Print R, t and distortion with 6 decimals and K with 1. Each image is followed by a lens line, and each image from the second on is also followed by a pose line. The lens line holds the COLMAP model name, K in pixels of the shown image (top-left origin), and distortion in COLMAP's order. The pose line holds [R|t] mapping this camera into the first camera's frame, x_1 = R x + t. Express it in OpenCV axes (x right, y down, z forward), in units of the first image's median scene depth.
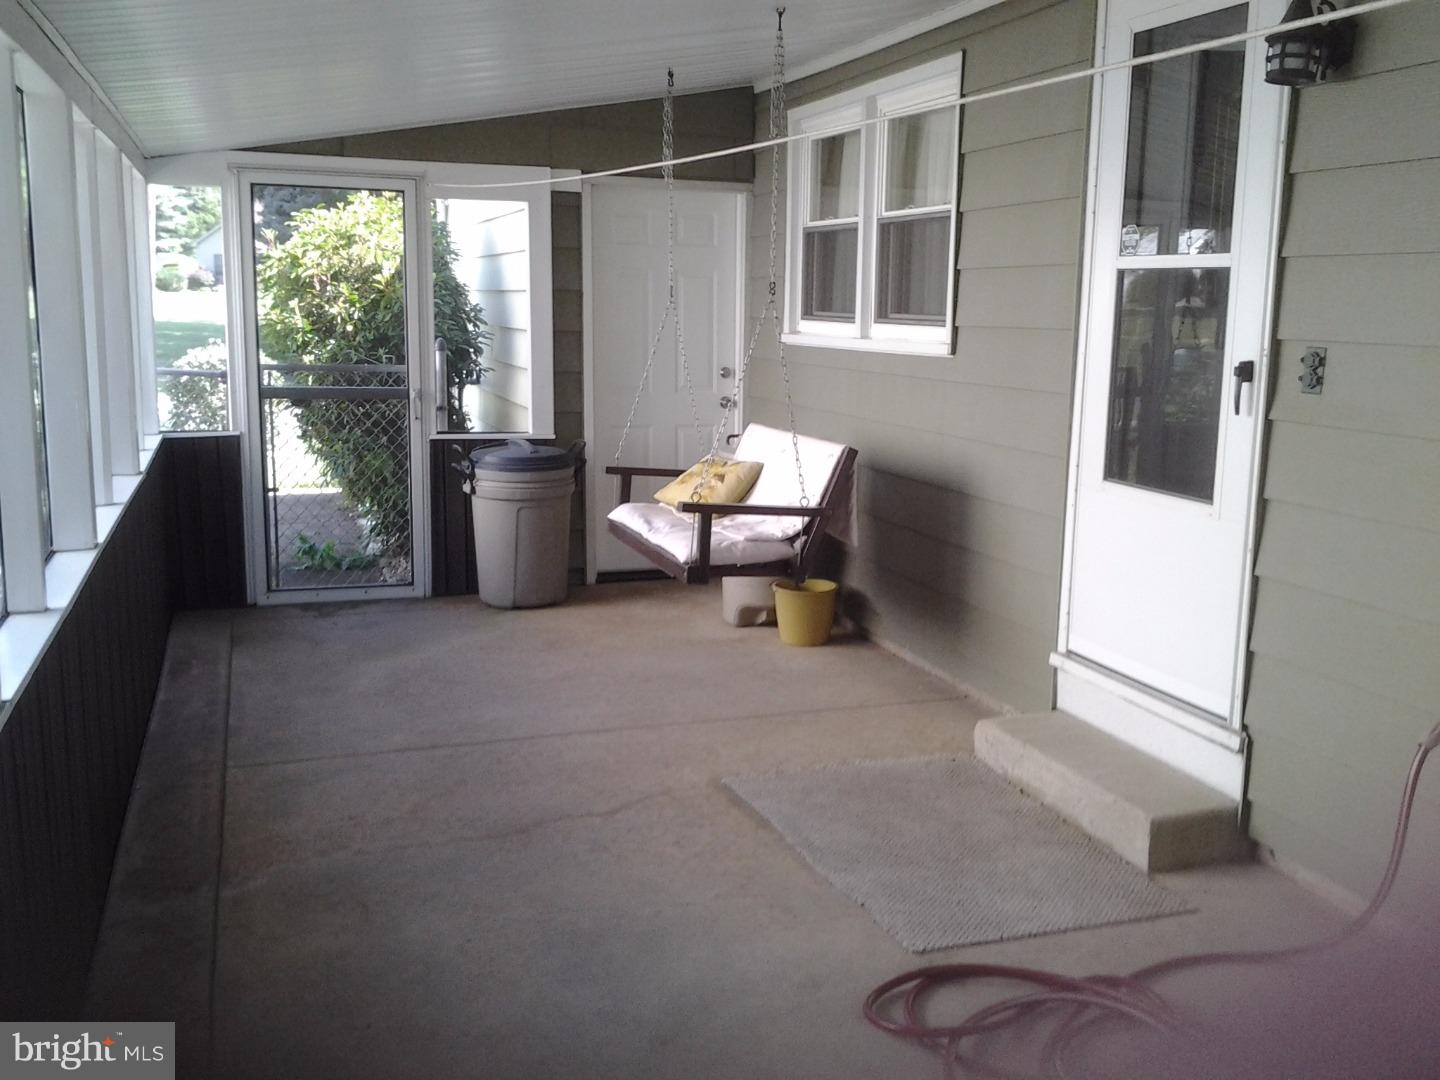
lens RADIAL K [[1350.3, 0, 750.1], [0, 1350.3, 541.9], [0, 0, 1]] dist [0.038755, -0.219944]
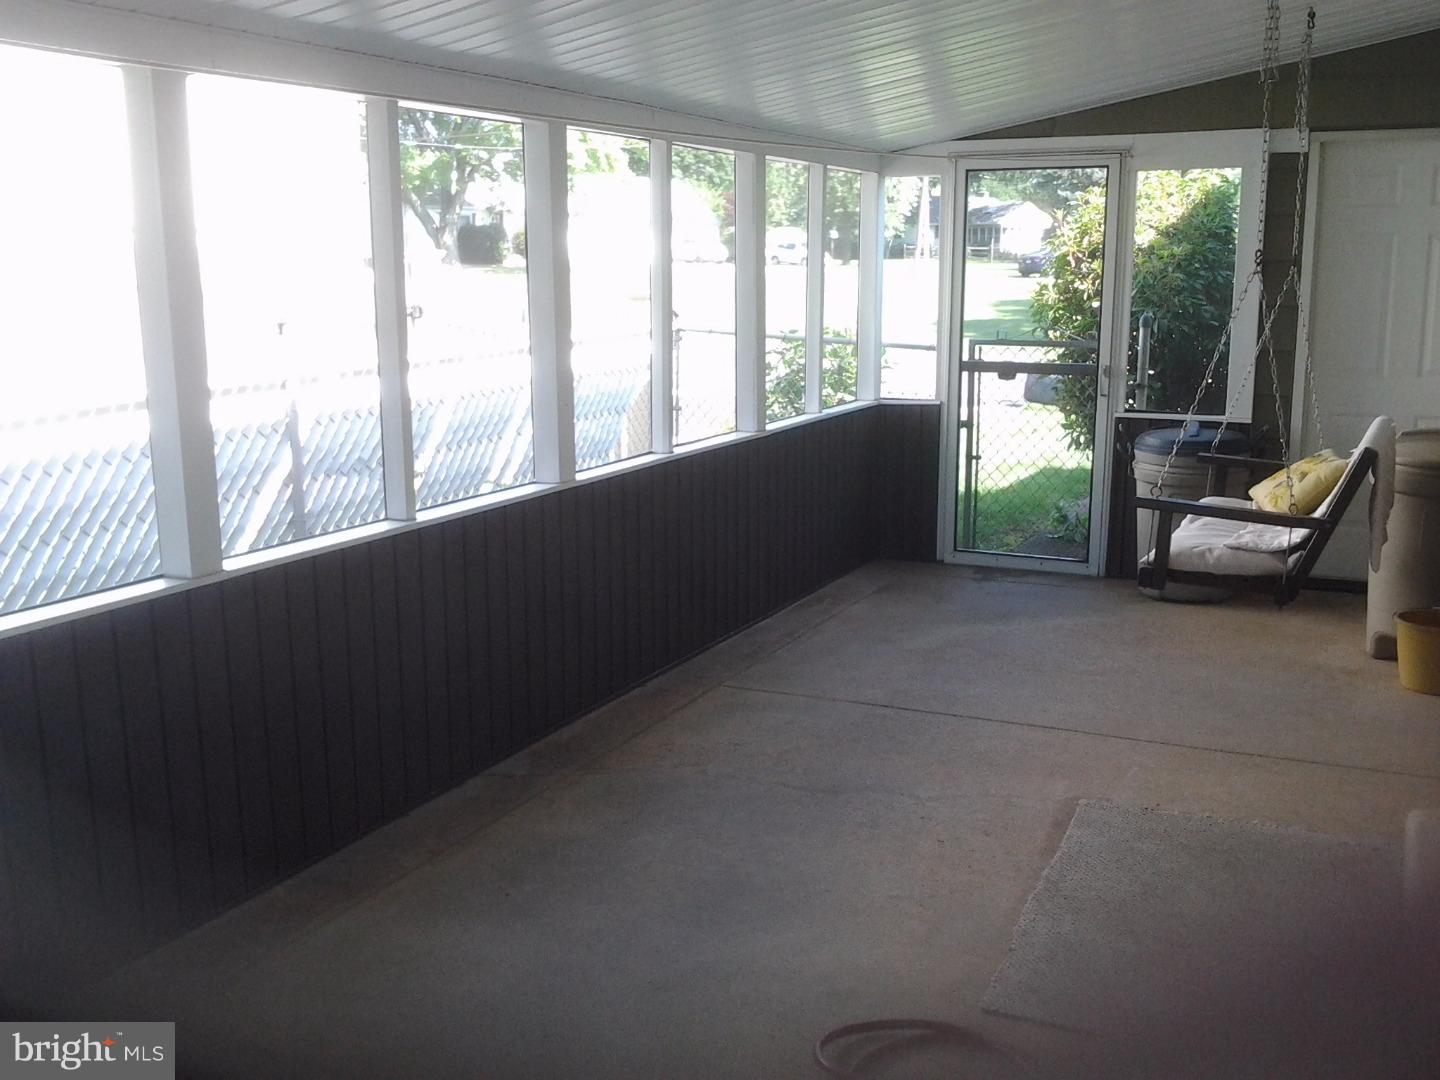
lens RADIAL K [[1350.3, 0, 750.1], [0, 1350.3, 541.9], [0, 0, 1]] dist [0.038755, -0.219944]
pose [[0.701566, 0.113866, -0.703448, 0.316157], [-0.100179, 0.993107, 0.060841, -0.021767], [0.705527, 0.027787, 0.708138, 0.133631]]
